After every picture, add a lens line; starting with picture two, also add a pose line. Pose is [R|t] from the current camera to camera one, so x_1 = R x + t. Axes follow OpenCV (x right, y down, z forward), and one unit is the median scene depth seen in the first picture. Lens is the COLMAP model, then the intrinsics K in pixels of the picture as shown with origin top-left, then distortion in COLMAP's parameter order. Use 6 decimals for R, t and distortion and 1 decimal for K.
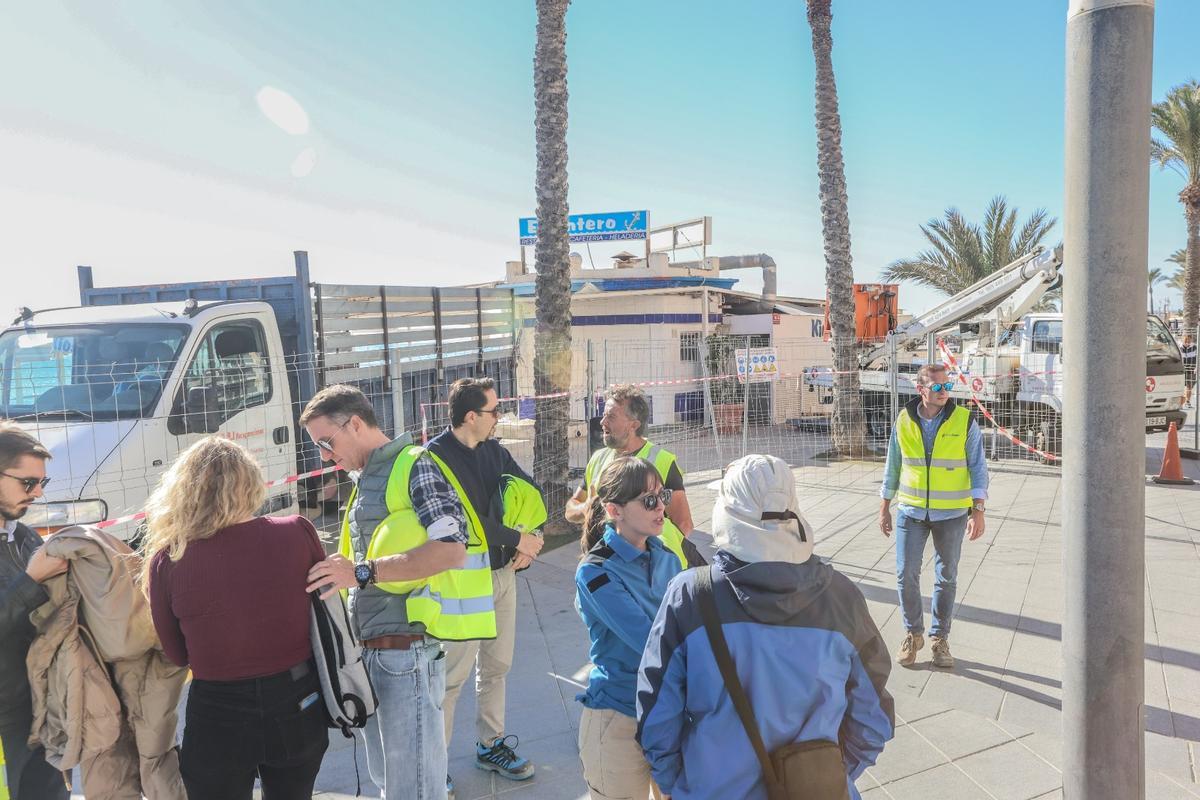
lens RADIAL K [[938.4, 0, 600.0], [0, 938.4, 400.0], [0, 0, 1]] dist [-0.004664, -0.000118]
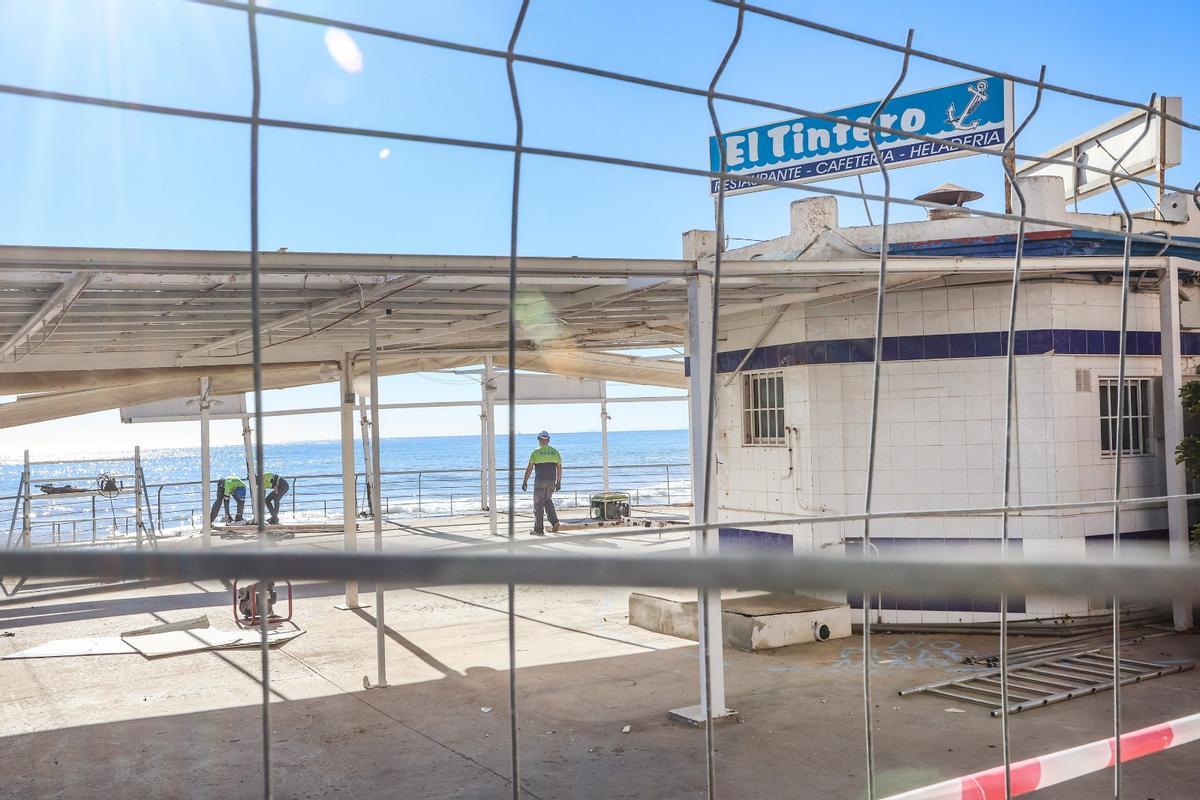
lens RADIAL K [[1111.5, 0, 600.0], [0, 1111.5, 400.0], [0, 0, 1]] dist [0.001496, 0.090213]
pose [[0.950719, -0.003103, -0.310039, 0.032162], [-0.024316, 0.996124, -0.084535, -0.019313], [0.309100, 0.087908, 0.946958, 0.500721]]
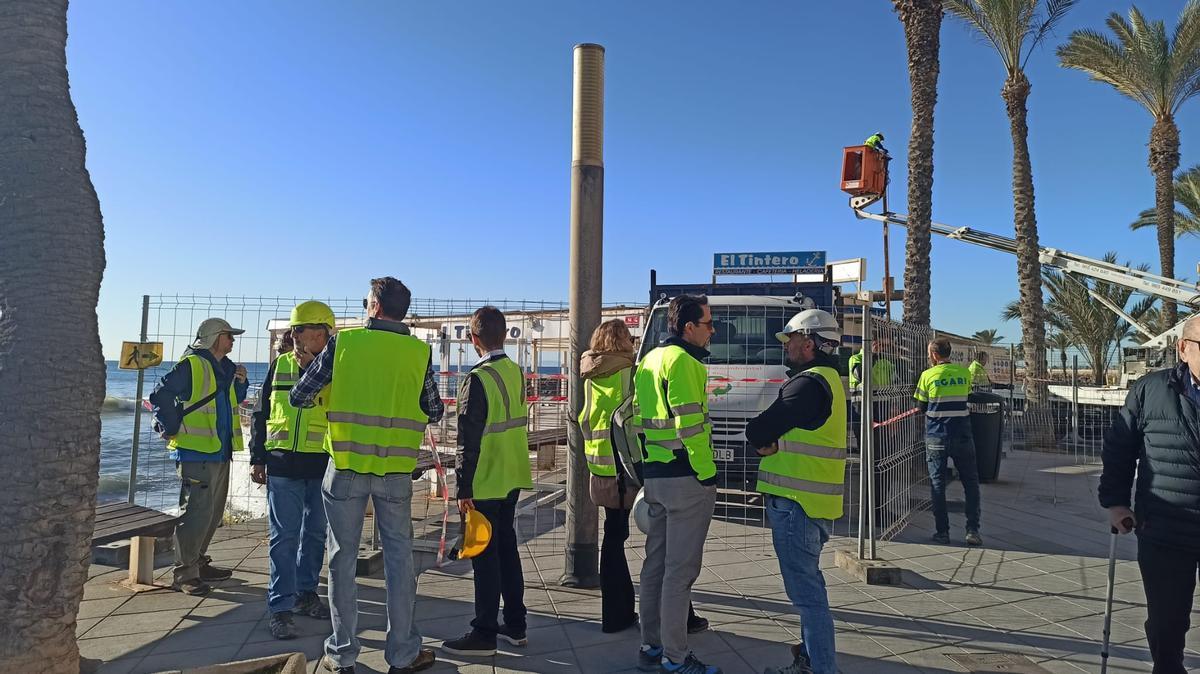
lens RADIAL K [[868.0, 0, 600.6], [0, 868.0, 328.4], [0, 0, 1]] dist [0.080493, -0.076443]
pose [[0.998927, 0.043985, 0.014464, -0.258018], [-0.042107, 0.992892, -0.111324, 0.041625], [-0.019258, 0.110596, 0.993679, -0.137235]]
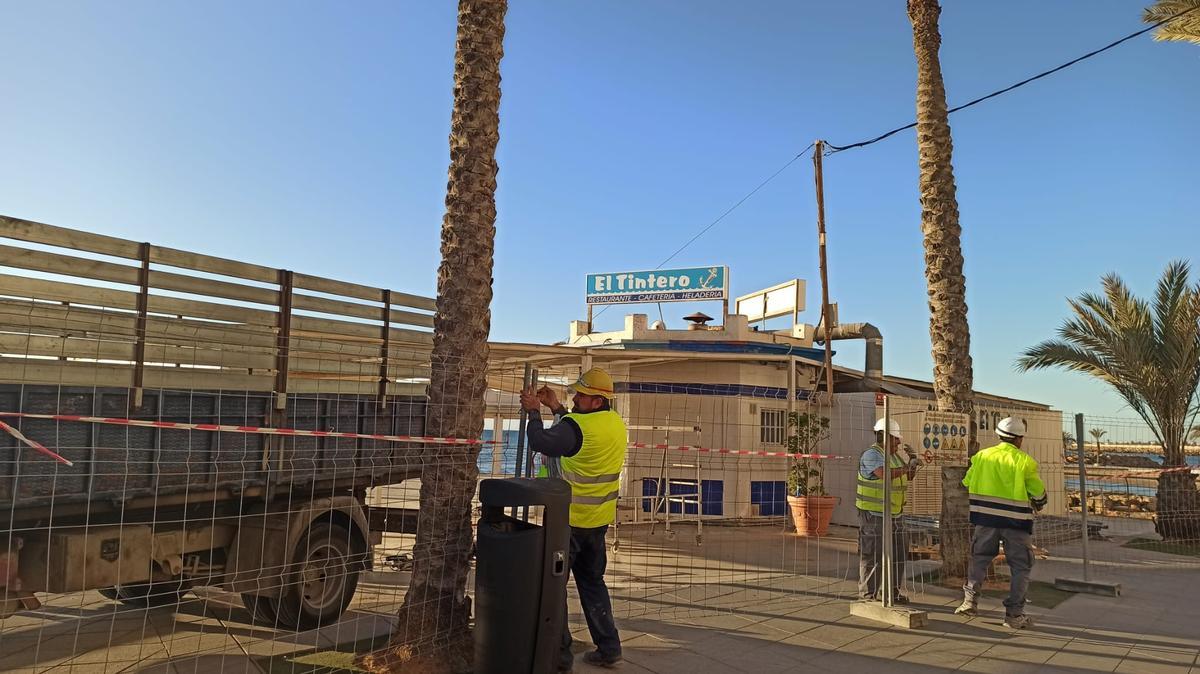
lens RADIAL K [[868.0, 0, 600.6], [0, 868.0, 328.4], [0, 0, 1]] dist [0.080493, -0.076443]
pose [[0.985223, 0.039245, -0.166718, 0.071850], [-0.069491, 0.981269, -0.179674, 0.008113], [0.156544, 0.188604, 0.969496, 0.204119]]
